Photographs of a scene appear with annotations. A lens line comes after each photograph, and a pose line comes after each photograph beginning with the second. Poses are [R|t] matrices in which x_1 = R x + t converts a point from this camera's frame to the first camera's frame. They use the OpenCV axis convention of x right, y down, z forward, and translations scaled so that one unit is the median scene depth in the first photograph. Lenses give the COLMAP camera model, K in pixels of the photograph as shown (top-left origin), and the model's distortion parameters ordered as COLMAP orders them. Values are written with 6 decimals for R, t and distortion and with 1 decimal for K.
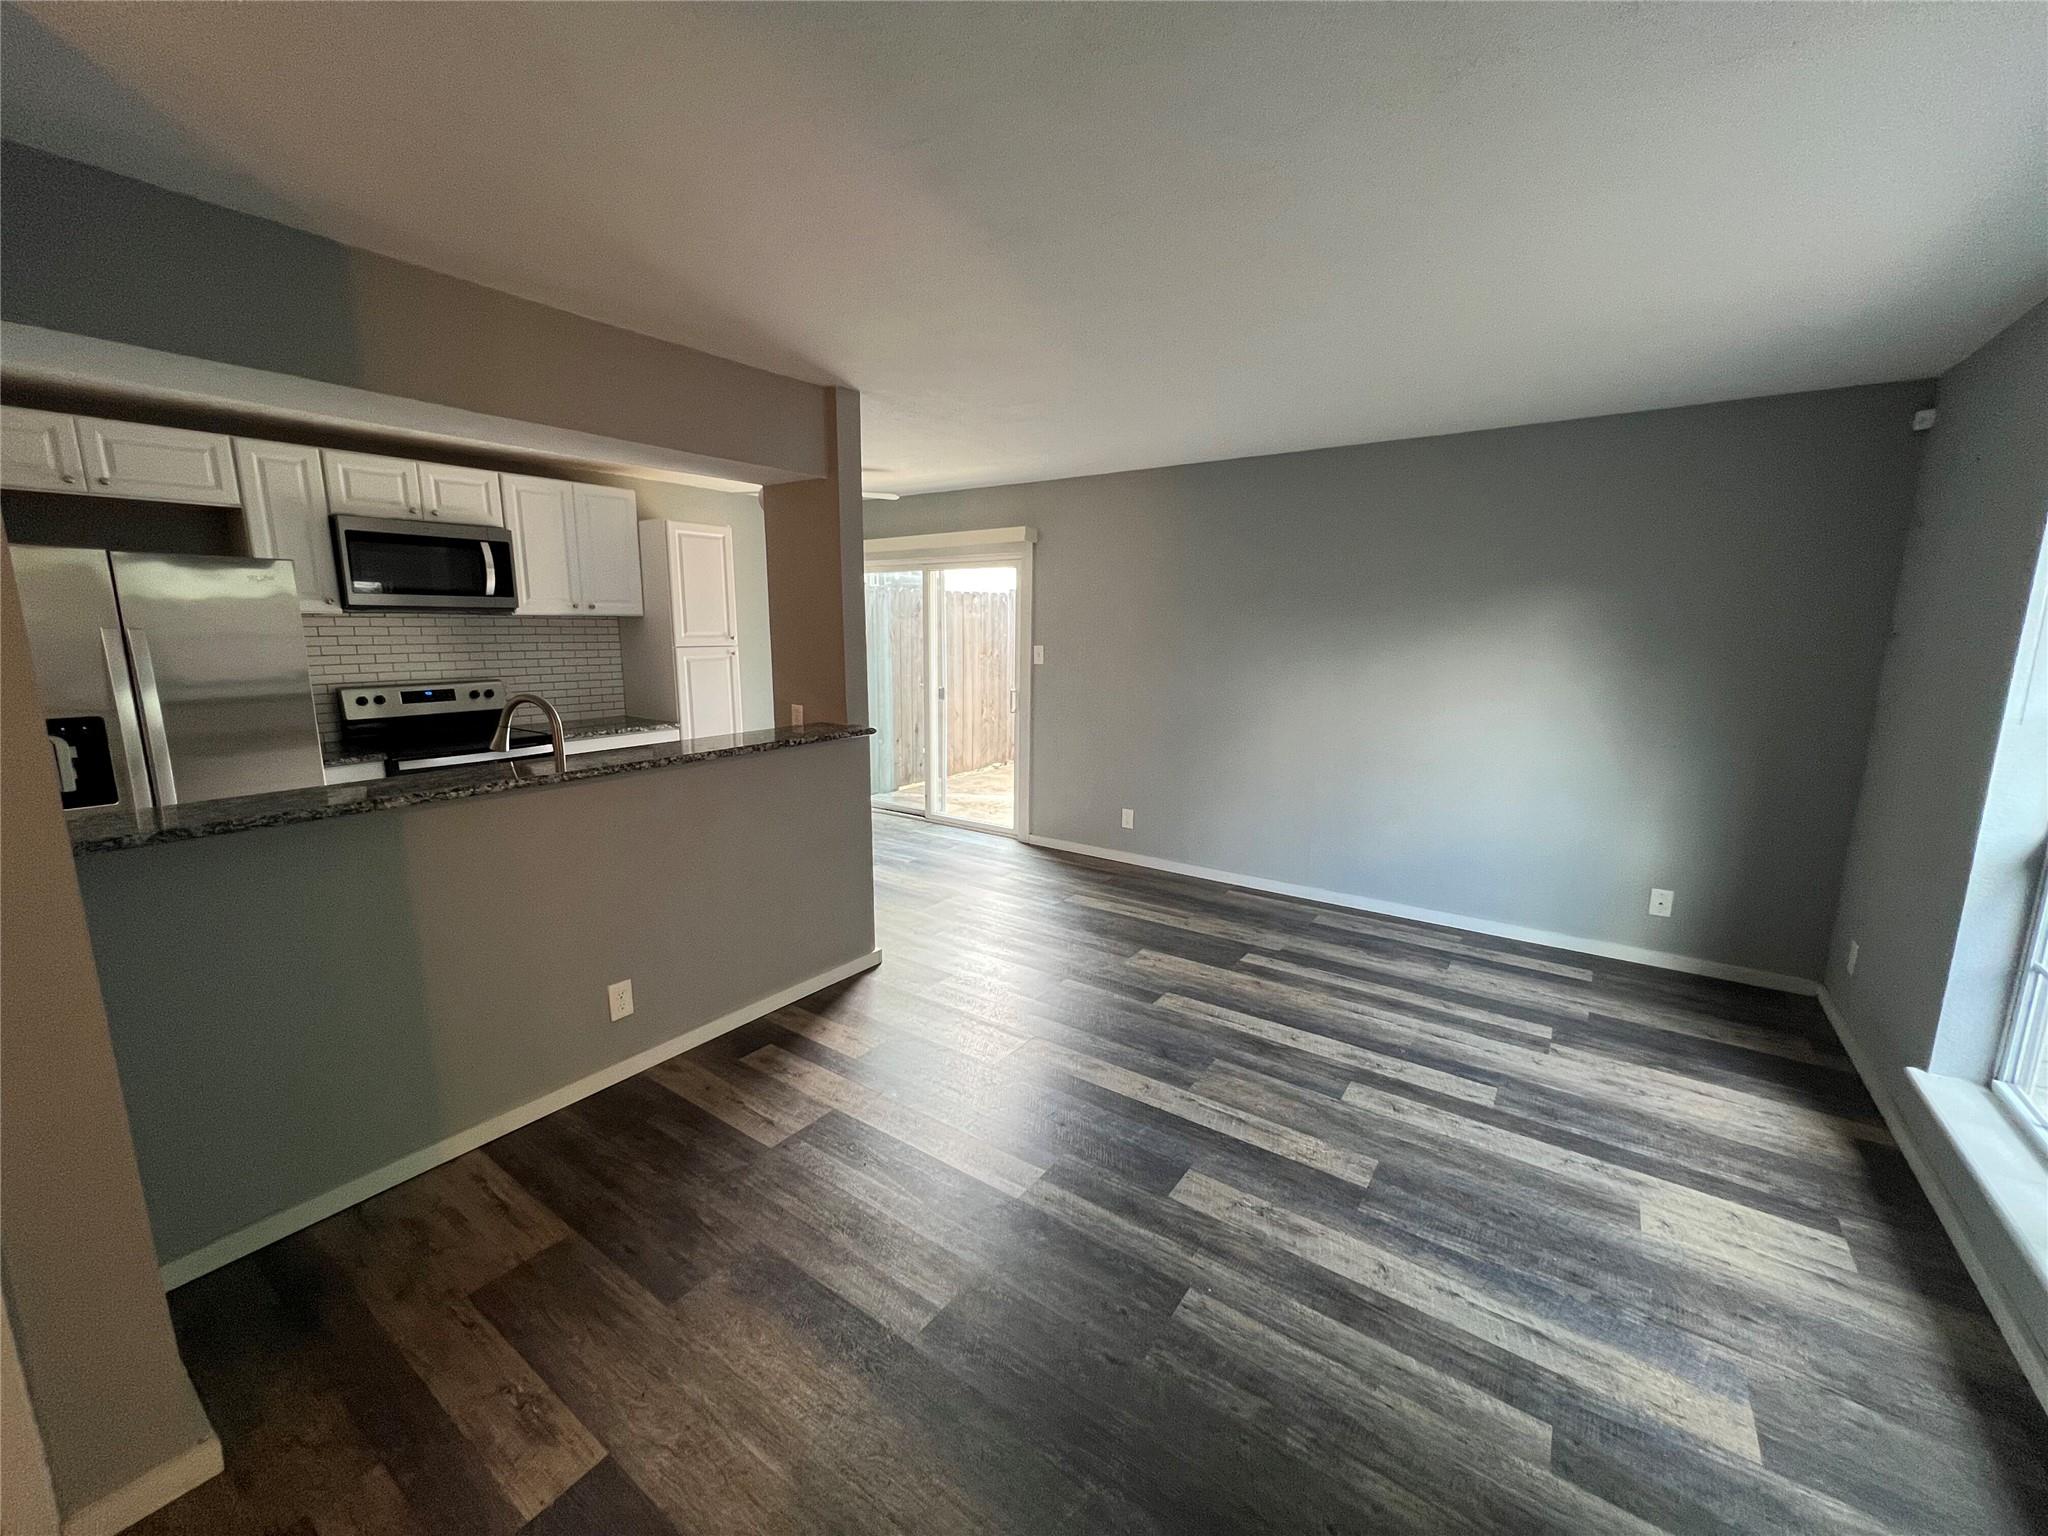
lens RADIAL K [[819.9, 0, 1025.7], [0, 819.9, 771.4], [0, 0, 1]] dist [-0.001950, 0.001065]
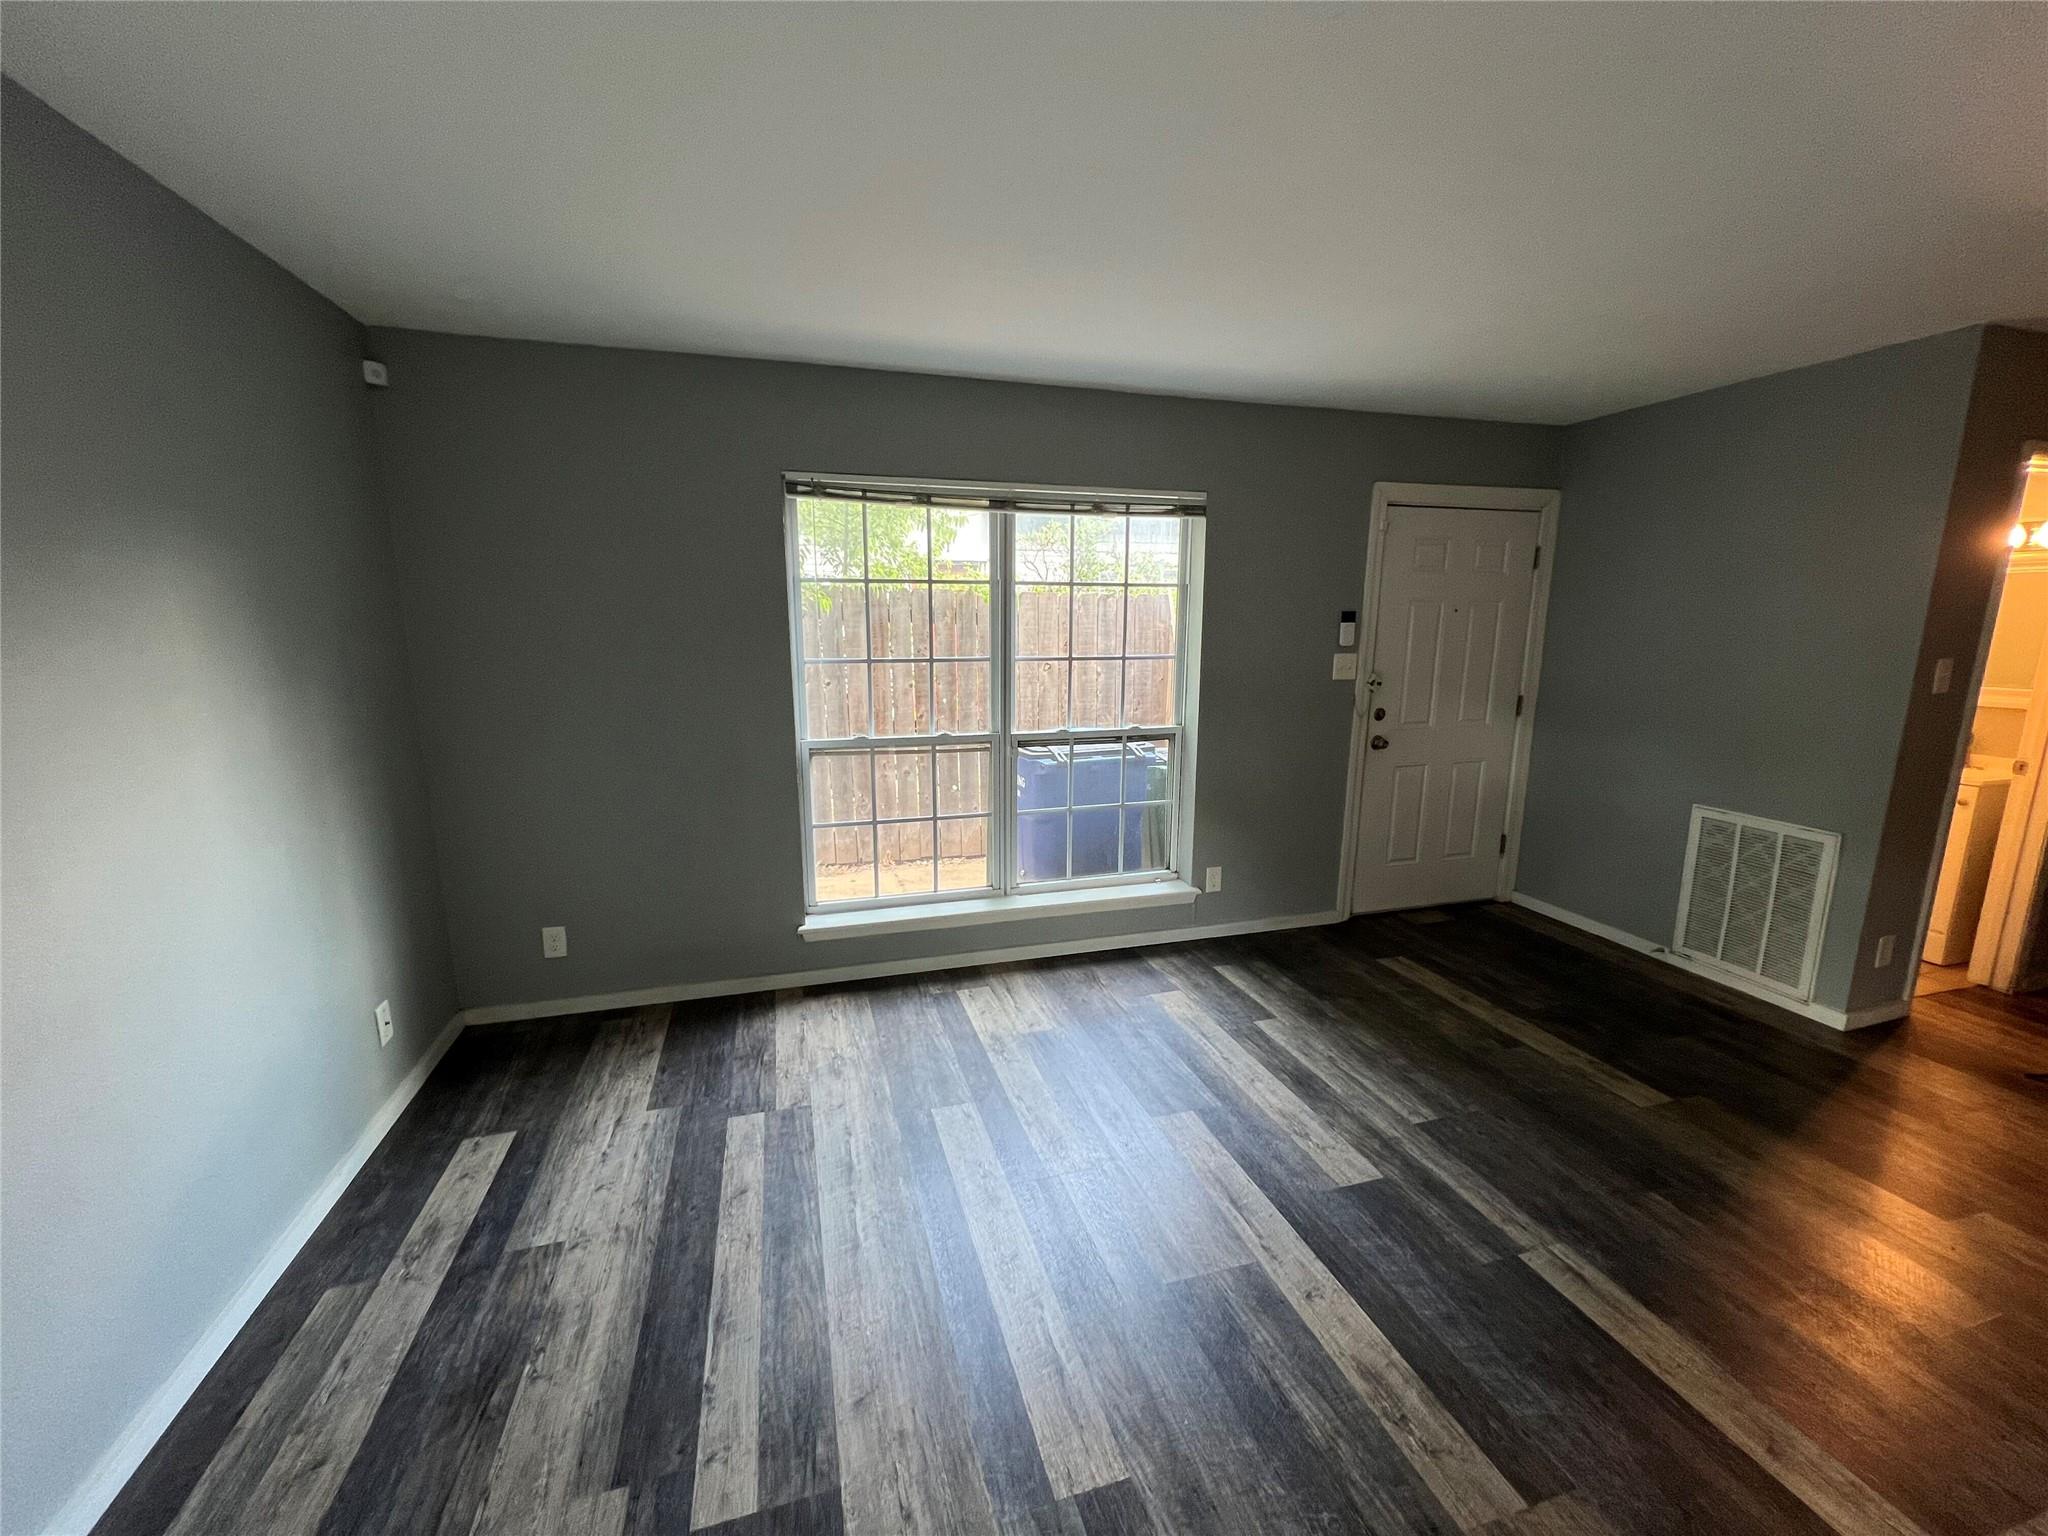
lens RADIAL K [[819.9, 0, 1022.7], [0, 819.9, 766.6], [0, 0, 1]] dist [-0.001950, 0.001065]
pose [[-0.780837, -0.118488, 0.613395, -0.027248], [0.108978, 0.940962, 0.320491, -0.239418], [-0.615156, 0.317098, -0.721826, 1.335567]]
